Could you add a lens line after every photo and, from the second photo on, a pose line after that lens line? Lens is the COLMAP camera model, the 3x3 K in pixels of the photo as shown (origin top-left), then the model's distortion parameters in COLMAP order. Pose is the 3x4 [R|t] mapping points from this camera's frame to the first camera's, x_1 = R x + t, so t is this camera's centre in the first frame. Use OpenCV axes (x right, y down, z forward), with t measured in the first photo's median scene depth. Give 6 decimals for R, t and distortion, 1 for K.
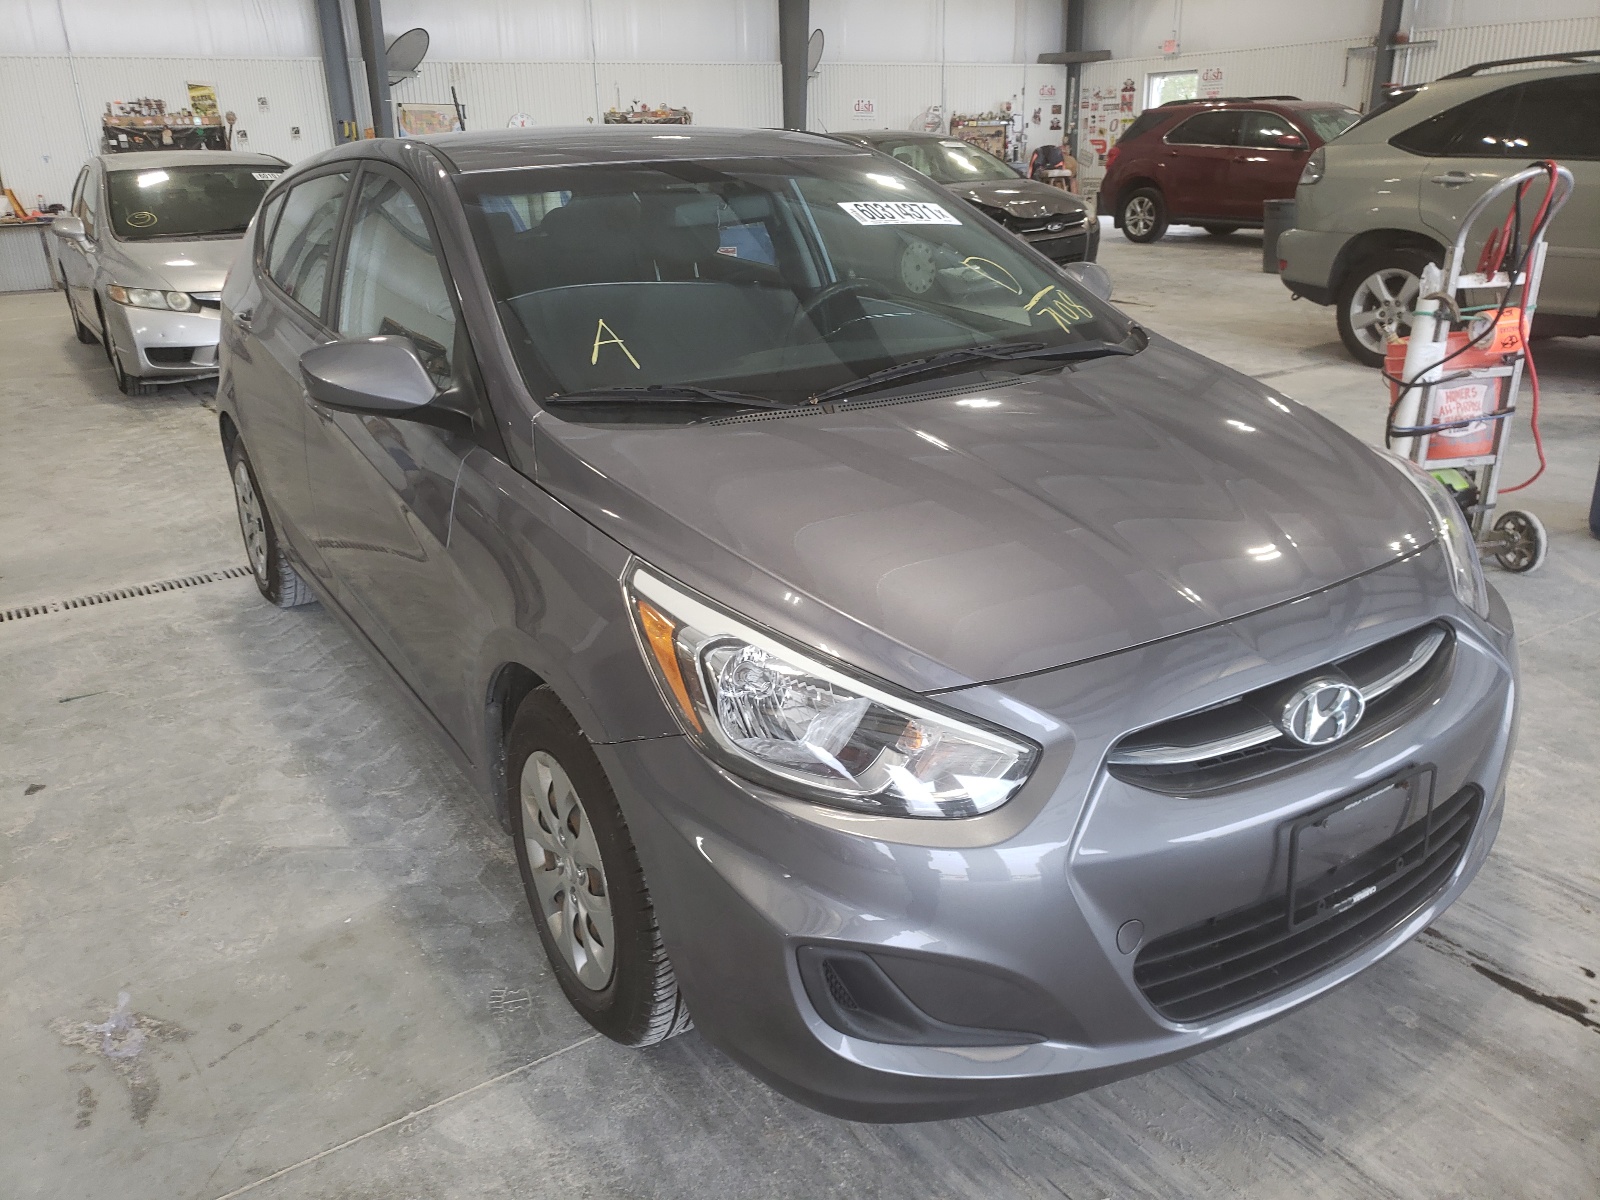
lens RADIAL K [[1231.0, 0, 797.4], [0, 1231.0, 599.9], [0, 0, 1]] dist [-0.001906, 0.001191]
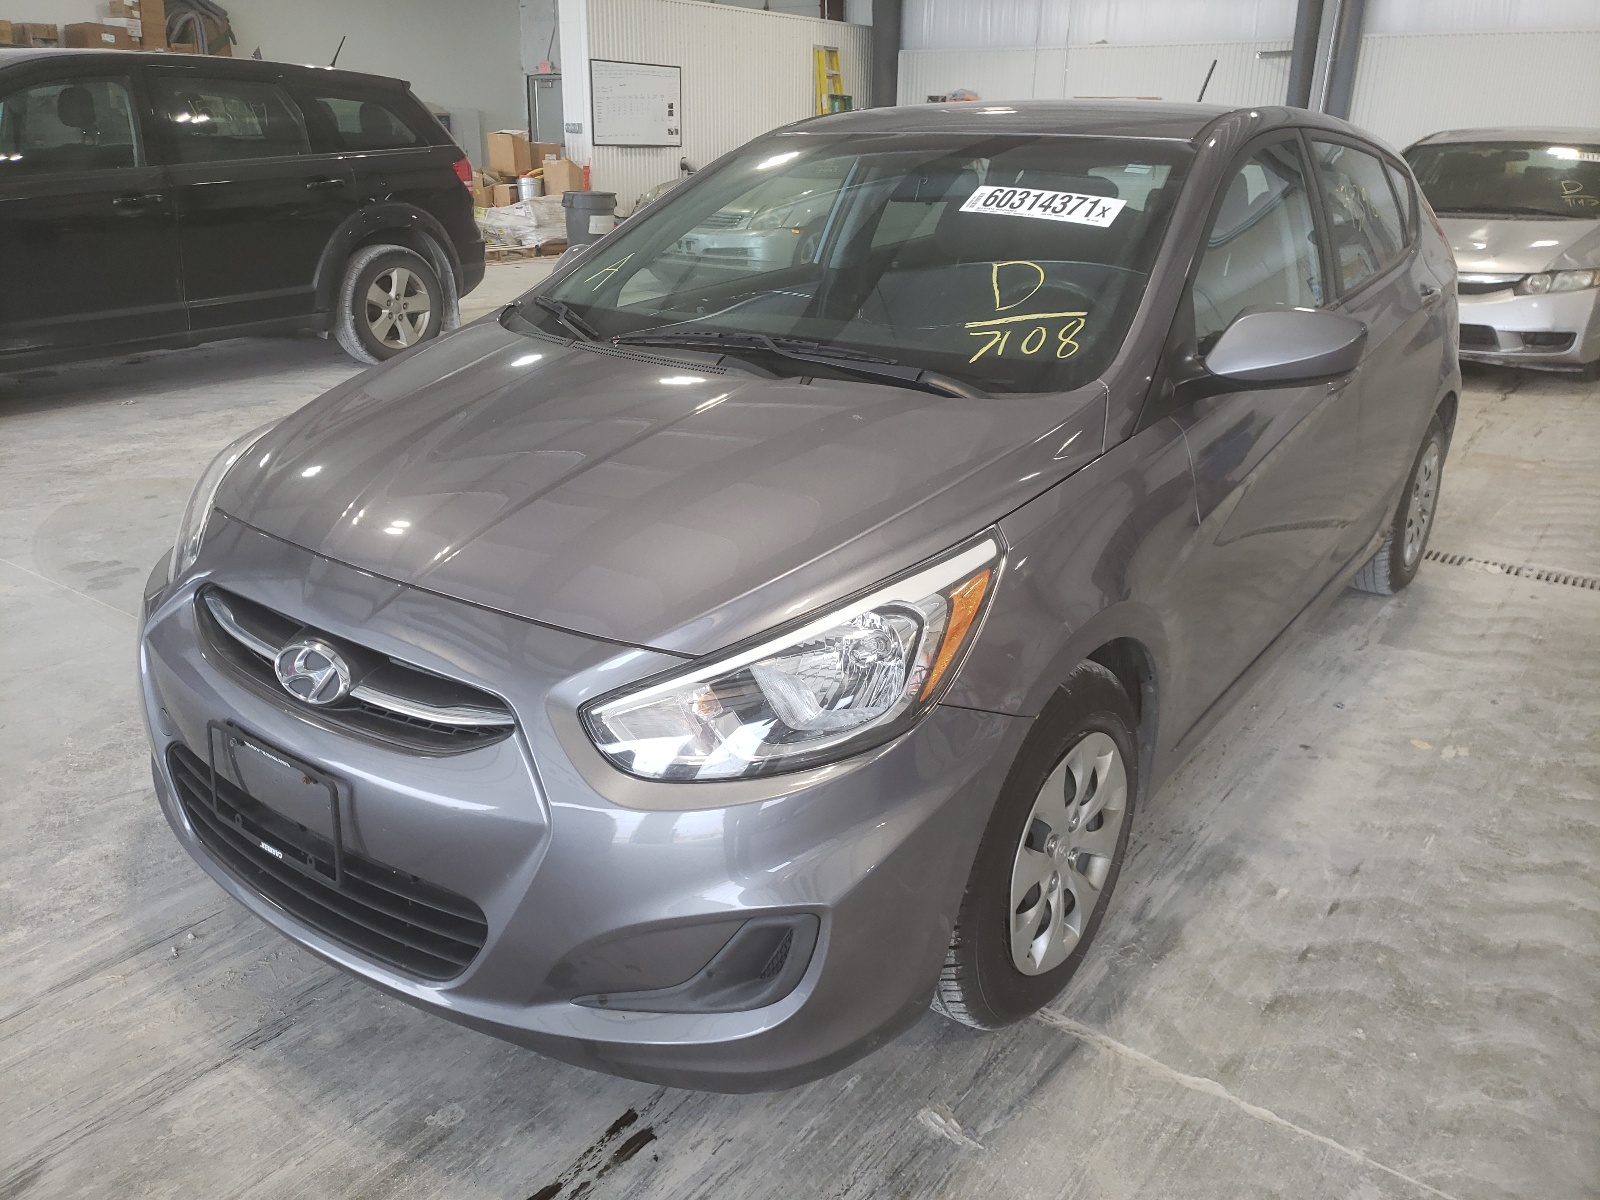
lens RADIAL K [[1231.0, 0, 795.3], [0, 1231.0, 598.4], [0, 0, 1]] dist [-0.001906, 0.001191]
pose [[0.361057, 0.363176, -0.858919, 1.261507], [-0.354043, 0.905473, 0.234034, -0.303633], [0.862723, 0.219595, 0.455507, 0.770129]]
